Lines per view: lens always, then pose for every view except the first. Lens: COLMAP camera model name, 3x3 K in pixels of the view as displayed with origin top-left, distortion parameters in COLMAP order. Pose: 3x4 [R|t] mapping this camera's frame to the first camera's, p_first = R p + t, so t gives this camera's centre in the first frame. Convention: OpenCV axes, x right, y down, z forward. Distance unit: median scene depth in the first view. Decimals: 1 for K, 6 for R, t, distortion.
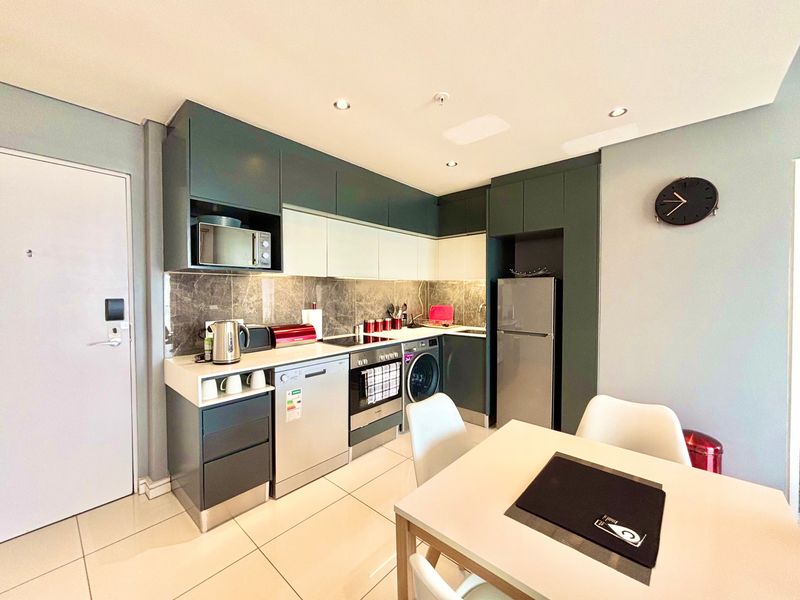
lens RADIAL K [[320.1, 0, 398.5], [0, 320.1, 298.8], [0, 0, 1]] dist [0.001486, -0.001591]
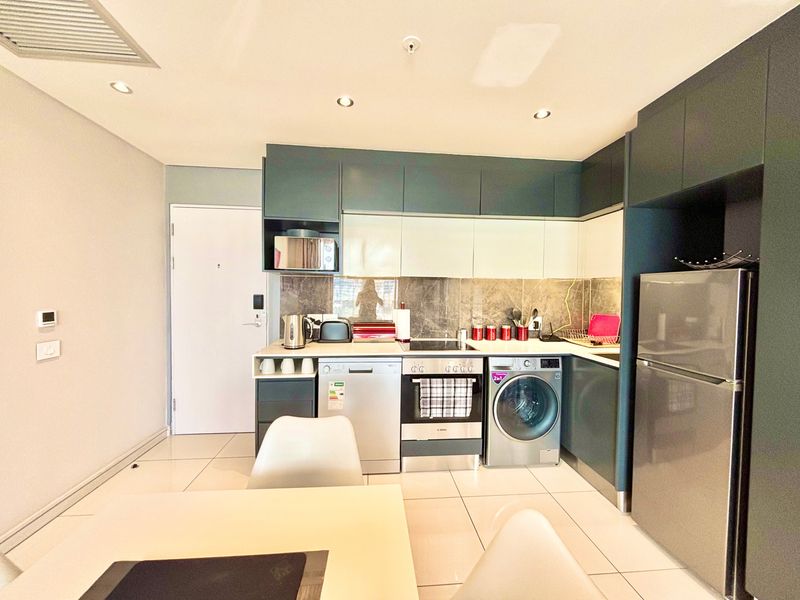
lens RADIAL K [[320.1, 0, 399.3], [0, 320.1, 298.0], [0, 0, 1]] dist [0.001486, -0.001591]
pose [[0.733017, 0.026347, -0.679700, 0.424666], [-0.029846, 0.999533, 0.006558, -0.008960], [0.679556, 0.015480, 0.733461, 0.269090]]
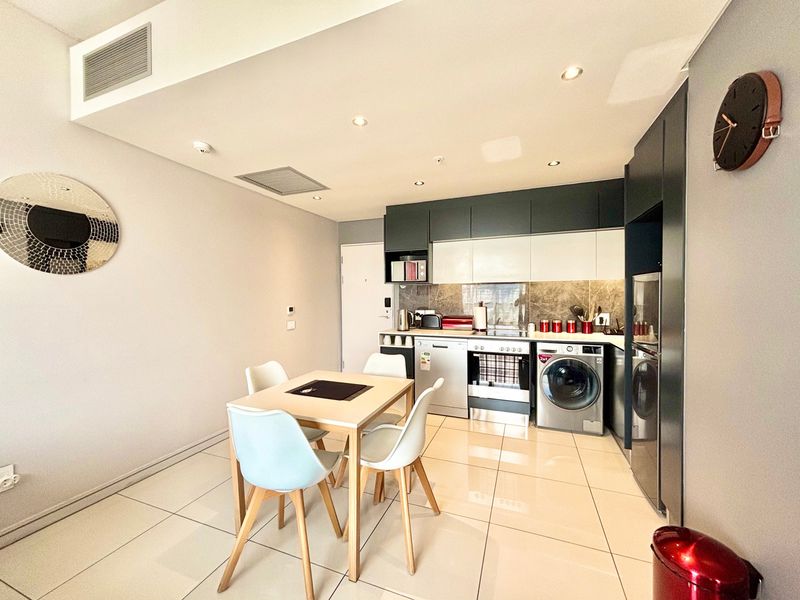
lens RADIAL K [[320.1, 0, 398.7], [0, 320.1, 298.8], [0, 0, 1]] dist [0.001486, -0.001591]
pose [[0.343515, 0.011434, -0.939077, 0.921579], [-0.013924, 0.999878, 0.007081, -0.006166], [0.939044, 0.010643, 0.343633, 0.221411]]
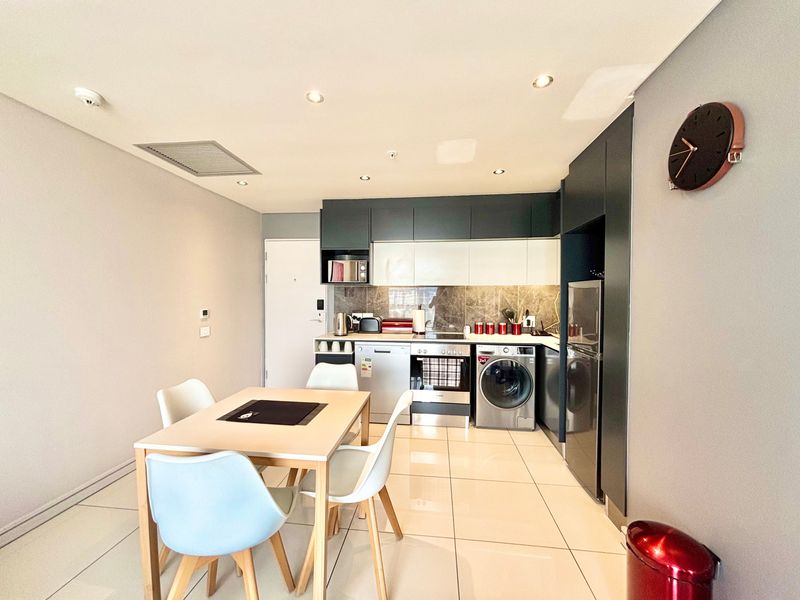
lens RADIAL K [[320.1, 0, 398.6], [0, 320.1, 298.9], [0, 0, 1]] dist [0.001486, -0.001591]
pose [[0.573183, 0.013356, -0.819319, 0.814892], [-0.023349, 0.999727, -0.000037, -0.010765], [0.819095, 0.019151, 0.573338, 0.166811]]
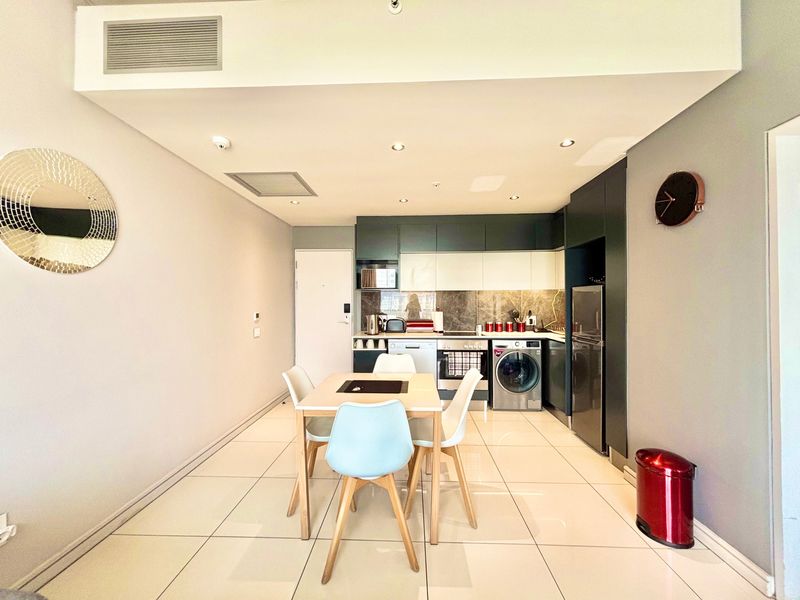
lens RADIAL K [[320.1, 0, 398.3], [0, 320.1, 299.3], [0, 0, 1]] dist [0.001486, -0.001591]
pose [[0.632601, -0.004641, -0.774464, 0.840136], [-0.014632, 0.999732, -0.017943, 0.004133], [0.774340, 0.022683, 0.632363, -0.128609]]
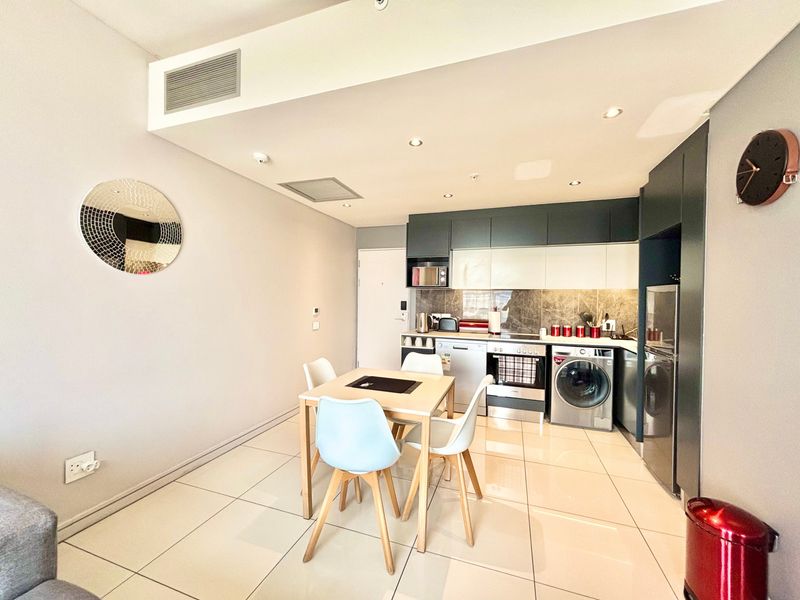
lens RADIAL K [[320.1, 0, 398.0], [0, 320.1, 298.9], [0, 0, 1]] dist [0.001486, -0.001591]
pose [[0.380424, 0.010496, -0.924753, 0.936806], [-0.034781, 0.999391, -0.002965, -0.004915], [0.924158, 0.033292, 0.380557, 0.048730]]
